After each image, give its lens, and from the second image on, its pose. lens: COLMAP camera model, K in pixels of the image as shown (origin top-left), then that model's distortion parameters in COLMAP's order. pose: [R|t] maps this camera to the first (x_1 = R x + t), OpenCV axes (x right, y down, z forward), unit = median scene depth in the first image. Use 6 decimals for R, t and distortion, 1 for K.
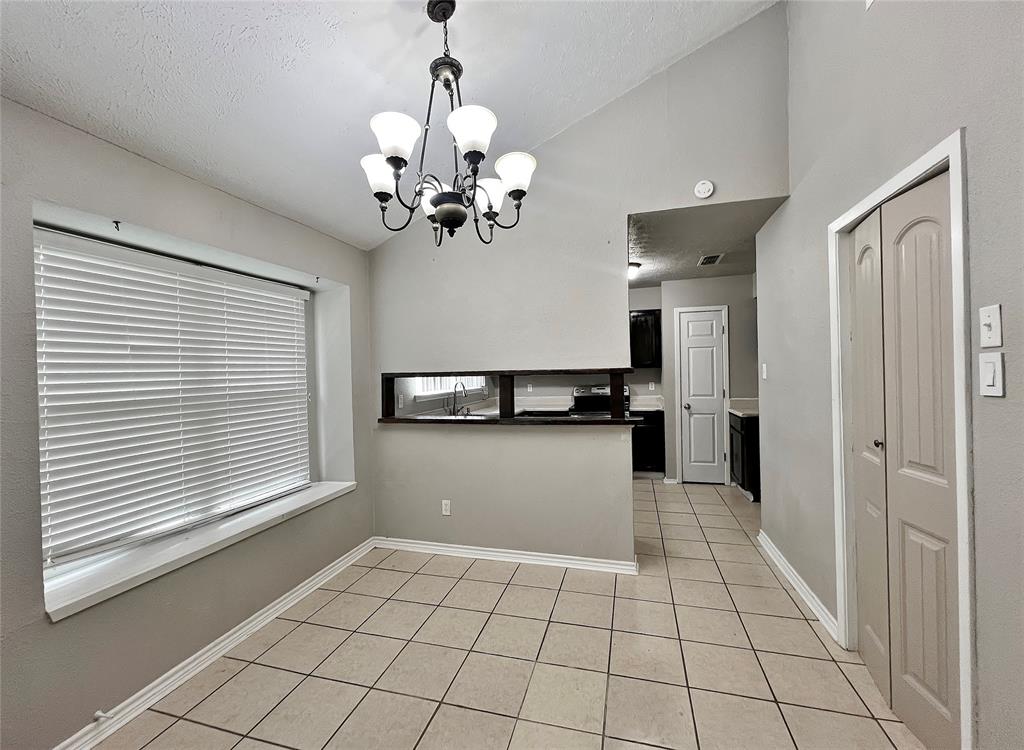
lens RADIAL K [[423.9, 0, 512.0], [0, 423.9, 375.0], [0, 0, 1]] dist [-0.001164, -0.000123]
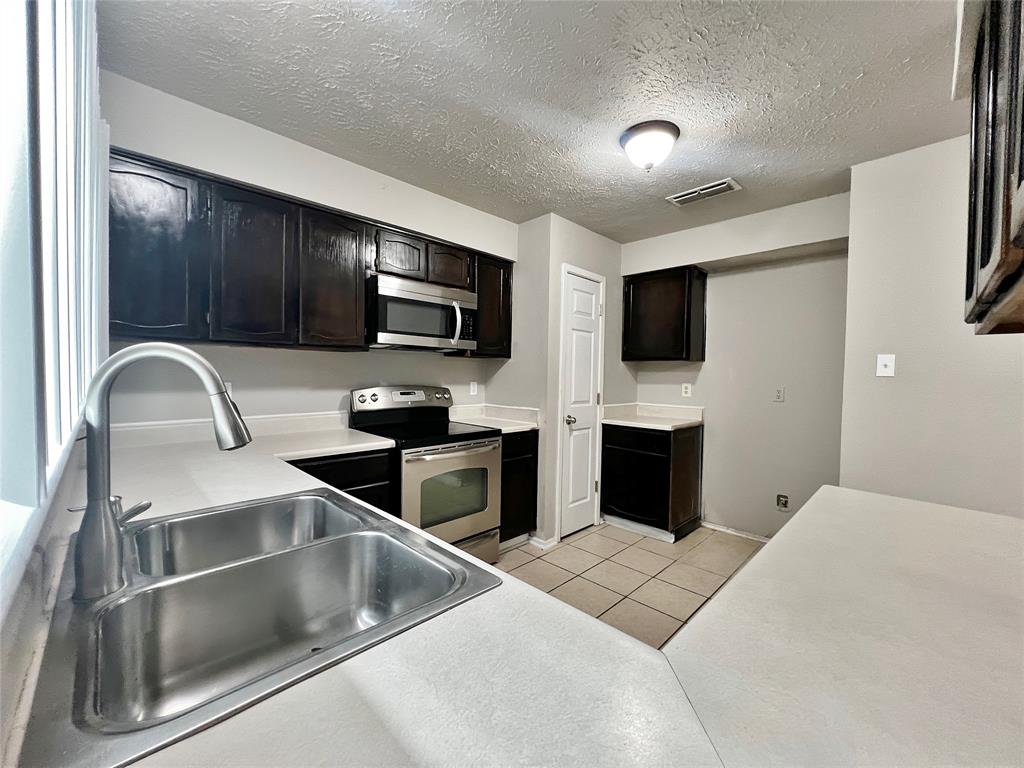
lens RADIAL K [[411.2, 0, 512.0], [0, 411.2, 384.0], [0, 0, 1]] dist [-0.001044, 0.000047]
pose [[0.490091, 0.014247, 0.871555, -0.176903], [-0.023830, 0.999712, -0.002942, 0.023861], [-0.871346, -0.019327, 0.490289, 0.766732]]
